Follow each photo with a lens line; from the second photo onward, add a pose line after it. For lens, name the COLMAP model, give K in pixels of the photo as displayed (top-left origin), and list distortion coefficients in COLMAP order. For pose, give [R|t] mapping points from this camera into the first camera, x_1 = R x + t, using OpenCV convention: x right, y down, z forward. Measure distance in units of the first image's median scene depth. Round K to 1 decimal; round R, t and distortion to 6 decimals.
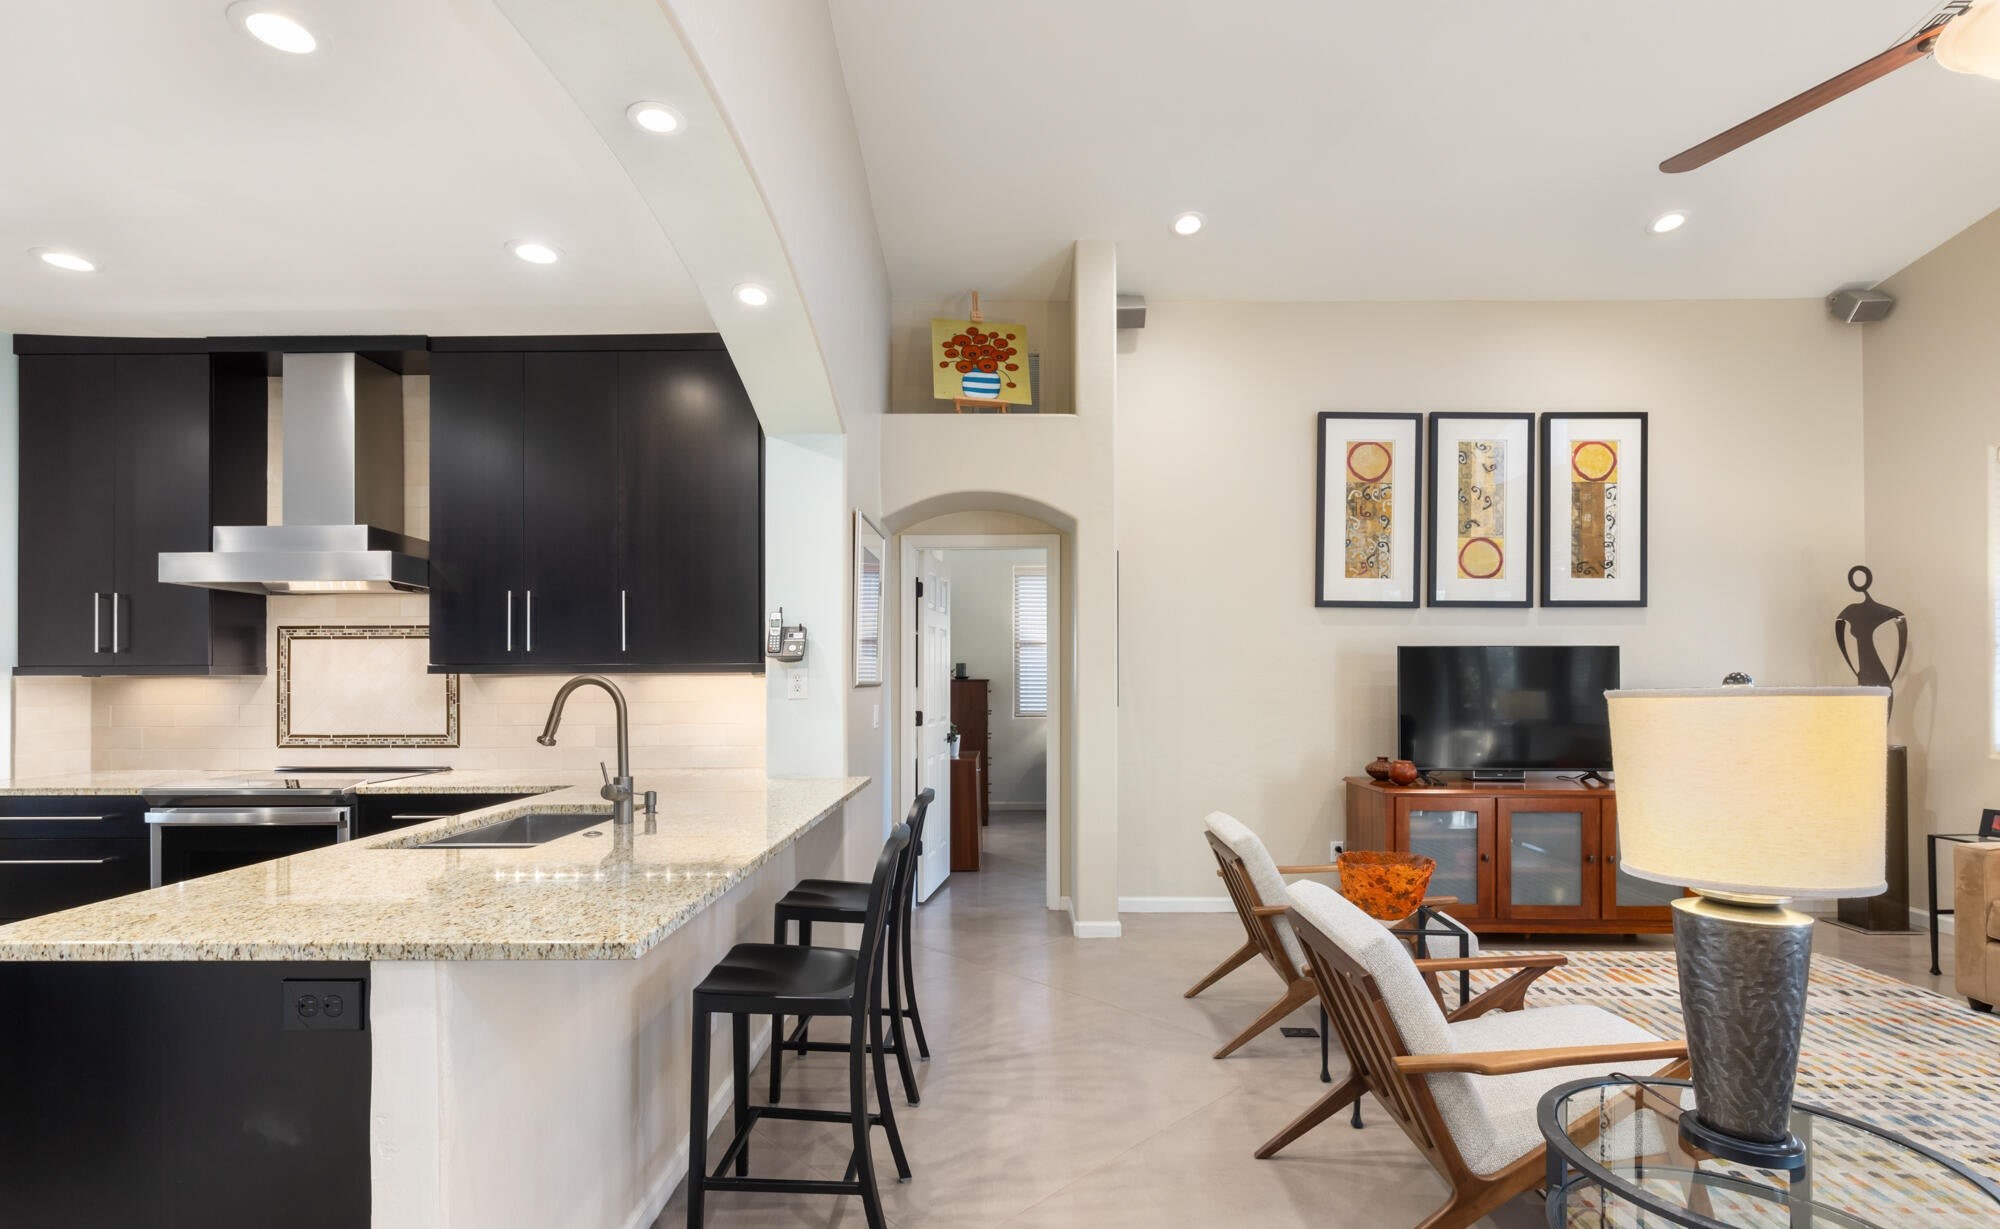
lens RADIAL K [[934.2, 0, 1006.8], [0, 934.2, 672.5], [0, 0, 1]] dist [0.000584, -0.001704]
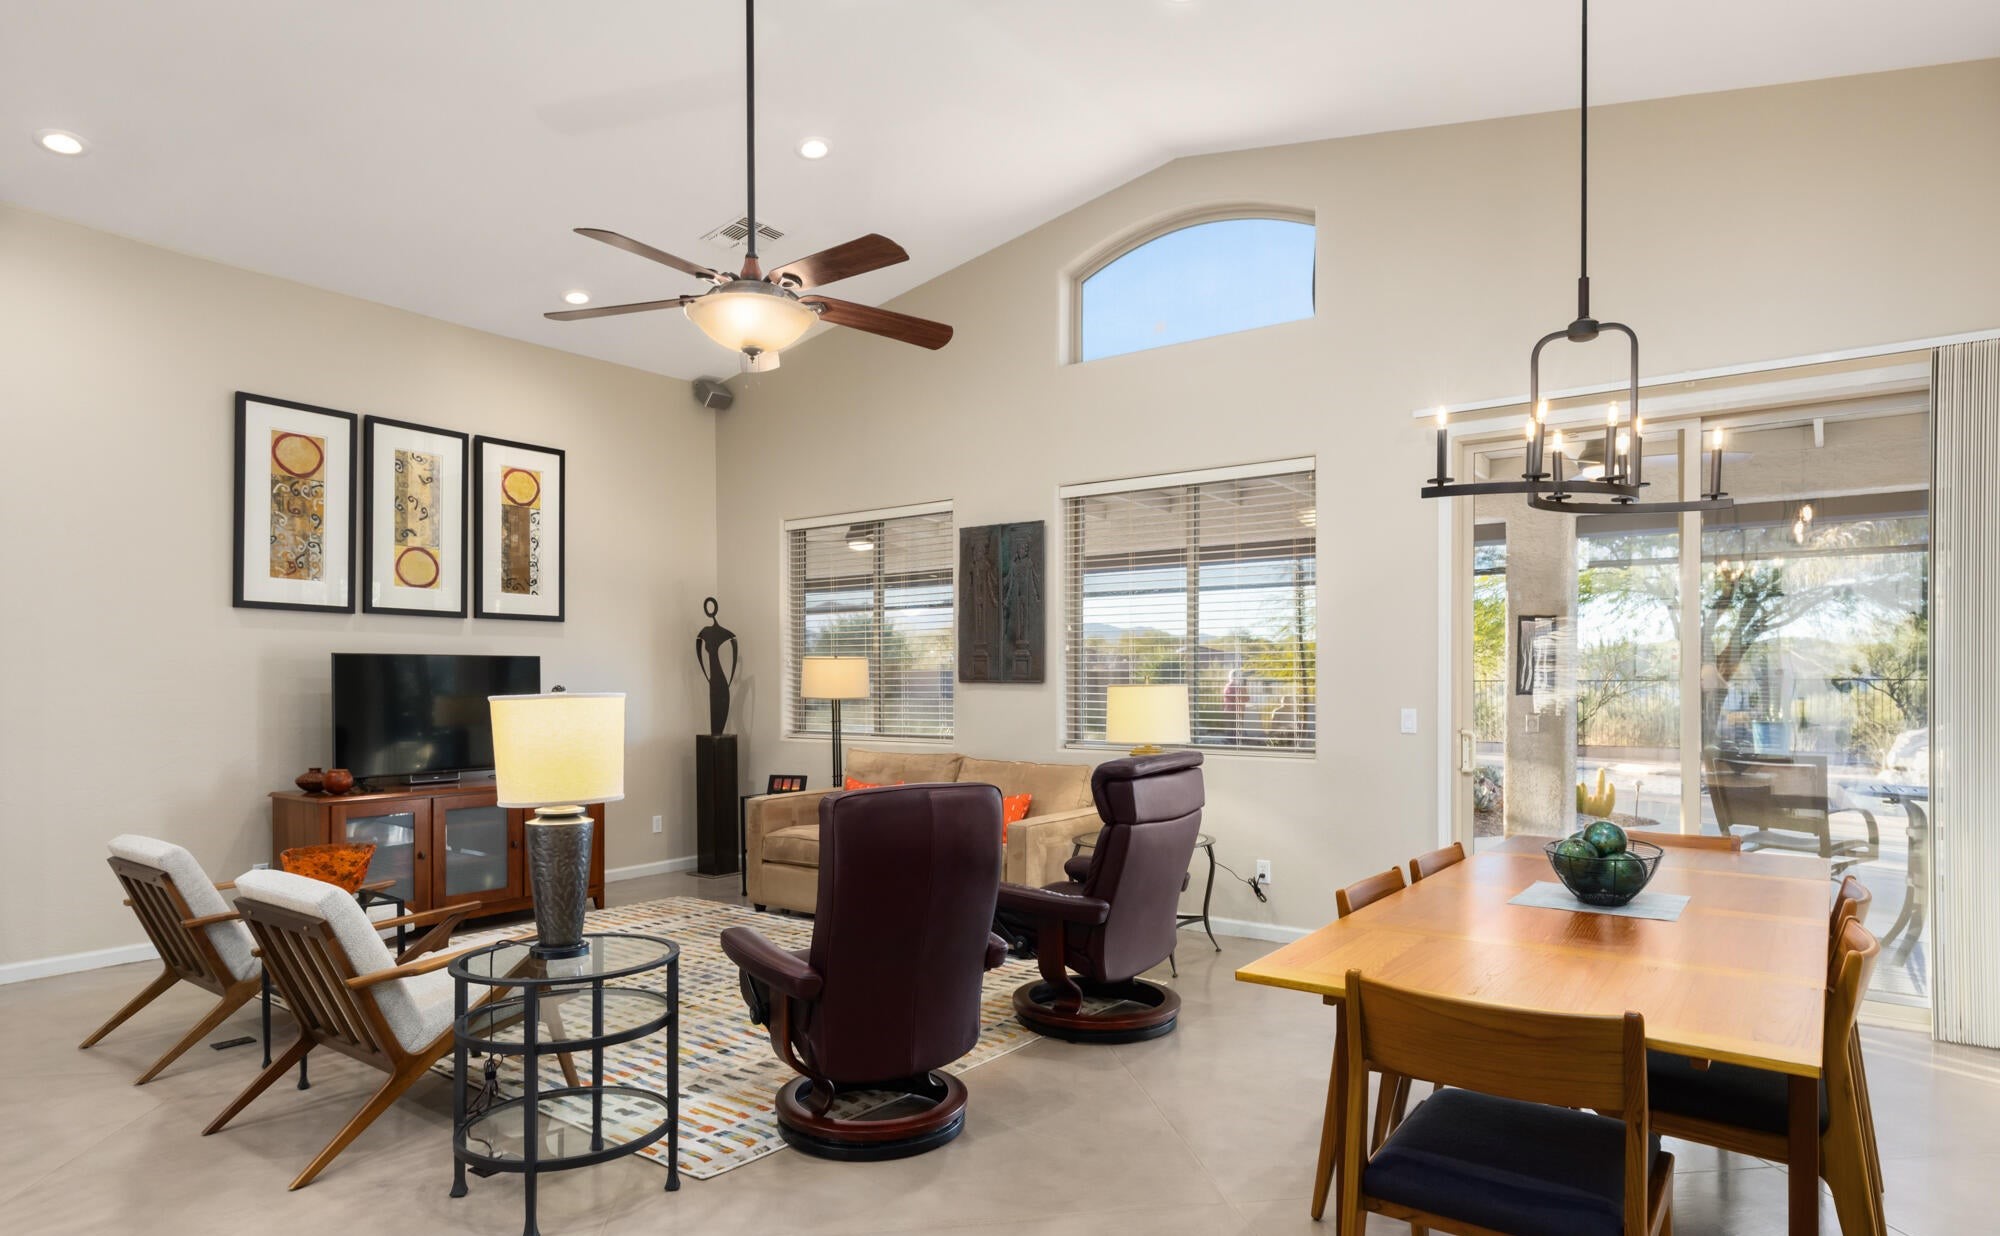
lens RADIAL K [[1136.5, 0, 1002.5], [0, 1136.5, 685.7], [0, 0, 1]] dist [0.000793, 0.000002]
pose [[0.588891, -0.005000, 0.808197, -0.121359], [-0.002205, 0.999967, 0.007794, -0.004469], [-0.808209, -0.006372, 0.588861, -0.250280]]
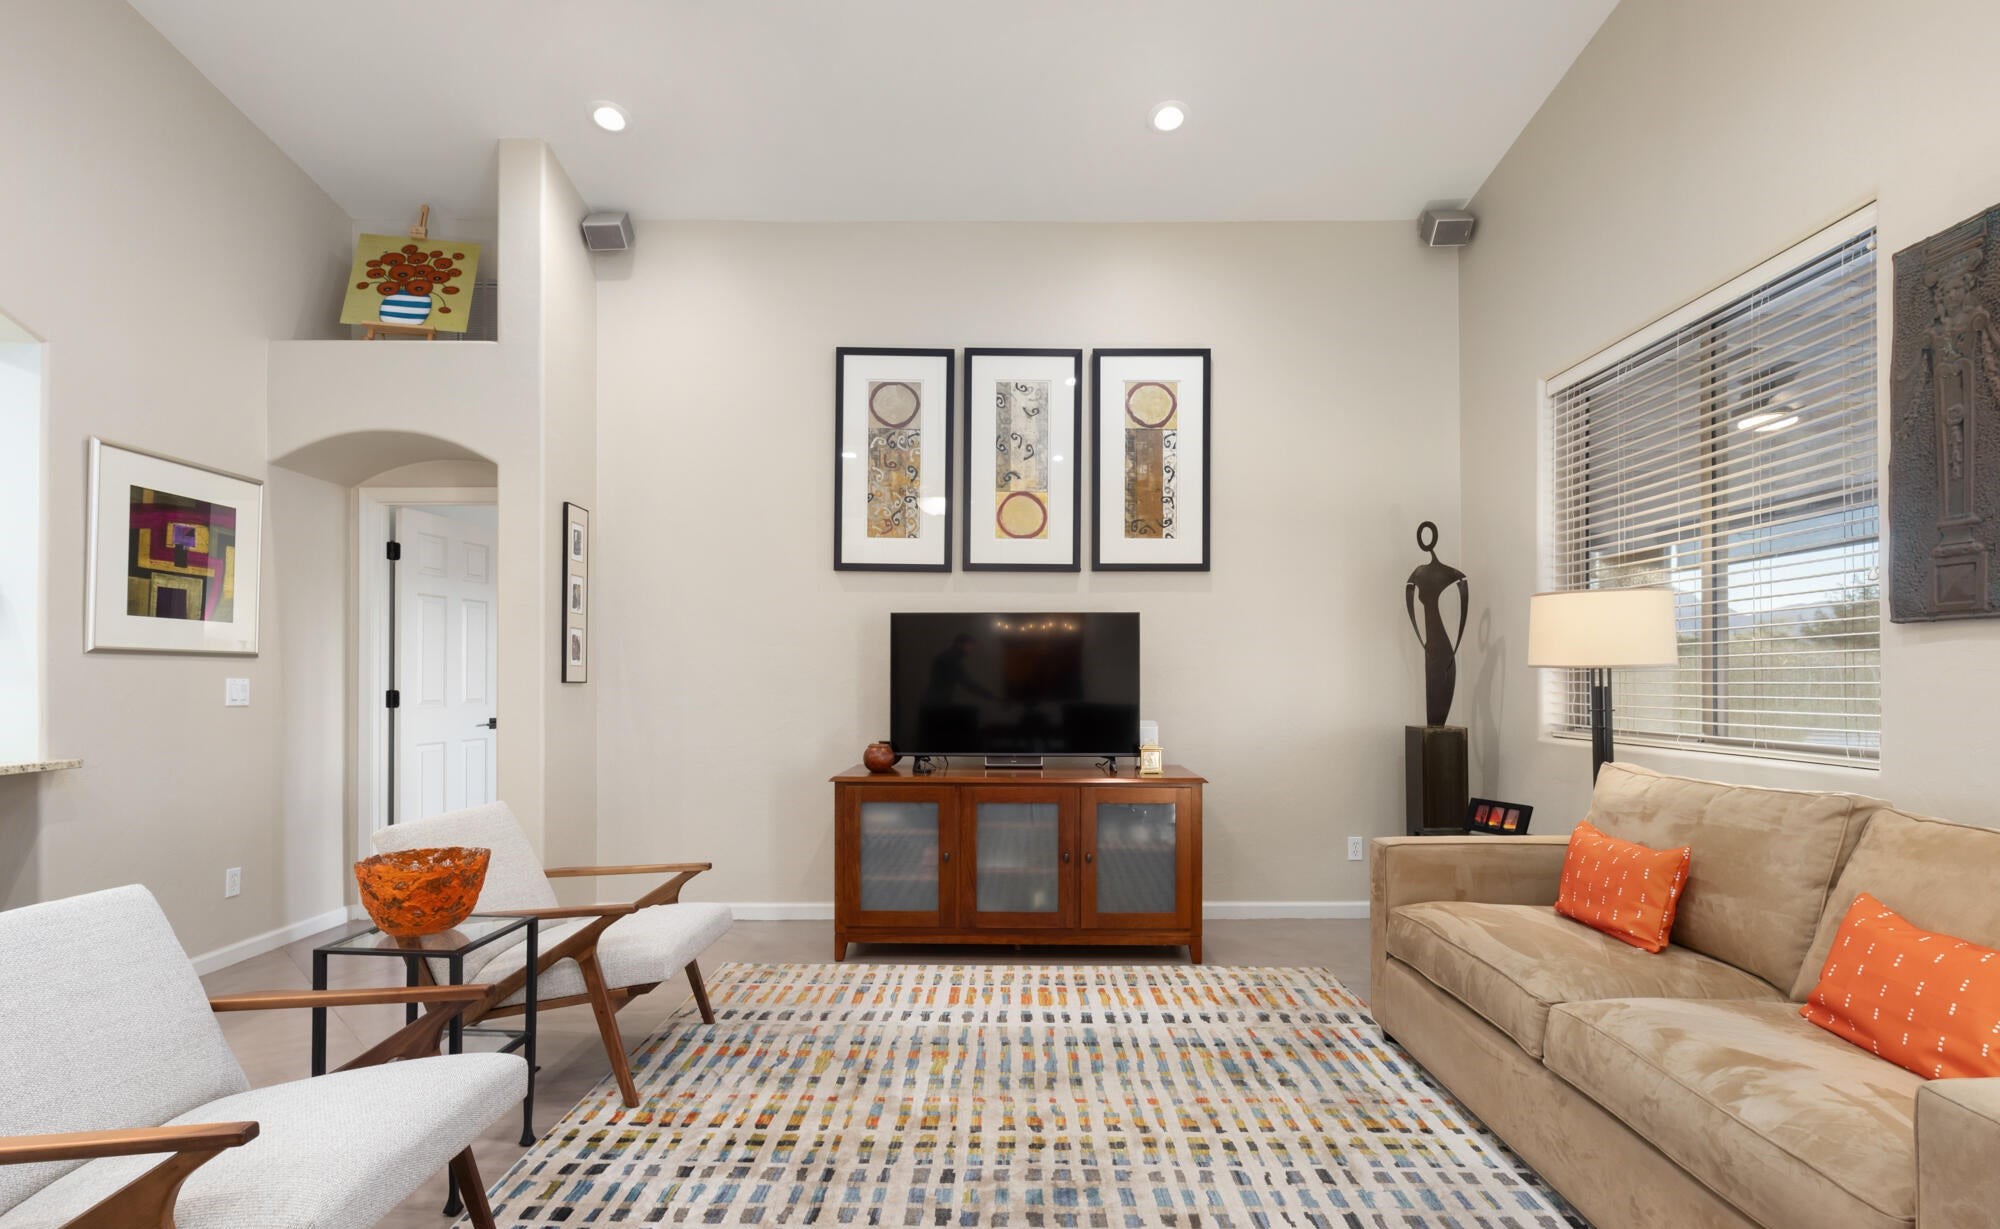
lens RADIAL K [[934.2, 0, 1006.8], [0, 934.2, 672.5], [0, 0, 1]] dist [0.000584, -0.001704]
pose [[0.999956, 0.000650, 0.009351, 0.490614], [-0.000642, 0.999999, -0.000915, 0.026494], [-0.009352, 0.000909, 0.999956, 0.124980]]
